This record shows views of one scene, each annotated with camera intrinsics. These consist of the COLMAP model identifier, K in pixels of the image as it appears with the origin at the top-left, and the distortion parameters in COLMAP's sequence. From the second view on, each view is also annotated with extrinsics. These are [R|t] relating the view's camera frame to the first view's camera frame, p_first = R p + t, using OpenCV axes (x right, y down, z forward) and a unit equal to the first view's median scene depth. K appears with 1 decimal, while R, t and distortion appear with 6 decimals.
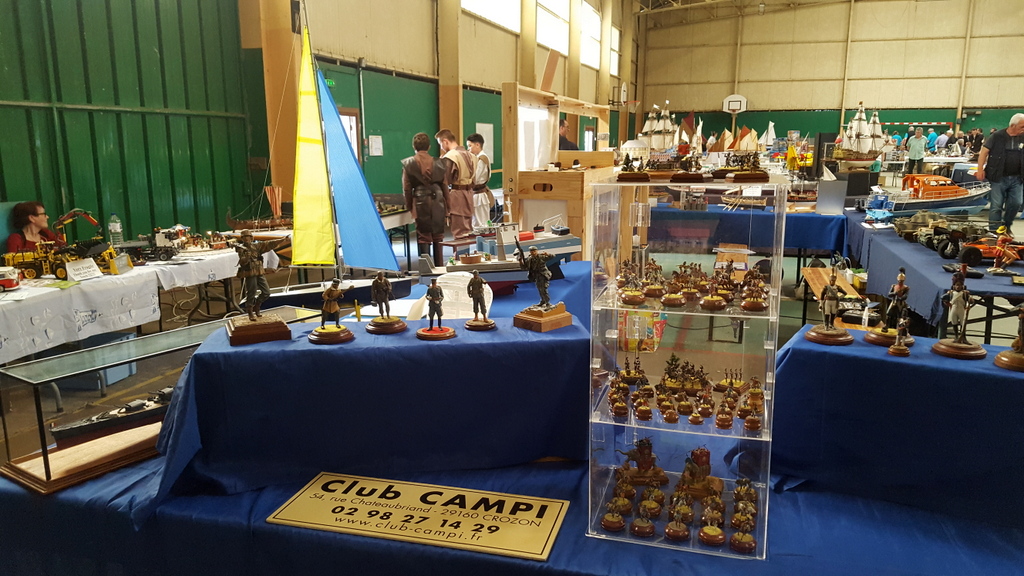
lens RADIAL K [[767.2, 0, 496.8], [0, 767.2, 295.8], [0, 0, 1]] dist [0.079486, -0.115665]
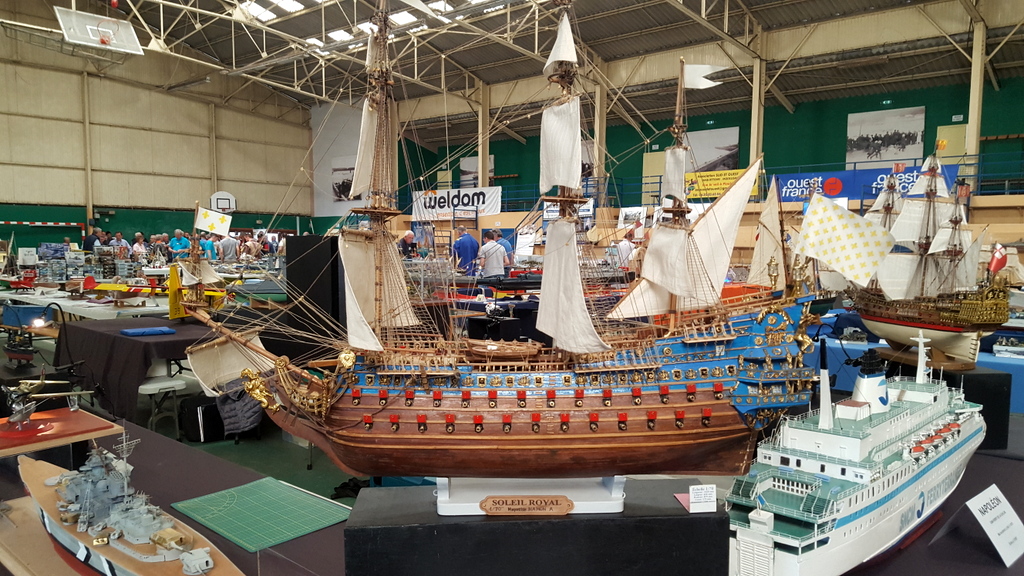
lens RADIAL K [[767.2, 0, 517.5], [0, 767.2, 293.4], [0, 0, 1]] dist [0.079486, -0.115665]
pose [[0.400236, -0.049452, 0.915077, 0.485532], [0.171458, 0.984951, -0.021764, -1.091192], [-0.900229, 0.165608, 0.402692, 5.397584]]
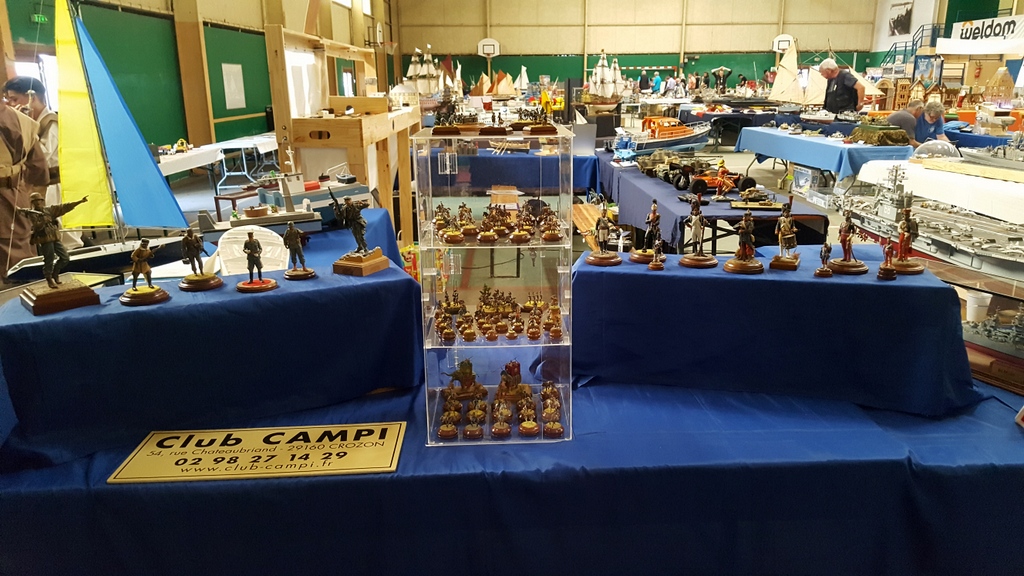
lens RADIAL K [[767.2, 0, 517.3], [0, 767.2, 304.8], [0, 0, 1]] dist [0.079486, -0.115665]
pose [[0.947172, -0.092338, 0.307146, -0.066139], [0.067368, 0.993574, 0.090952, 0.003525], [-0.313571, -0.065456, 0.947306, -0.088755]]
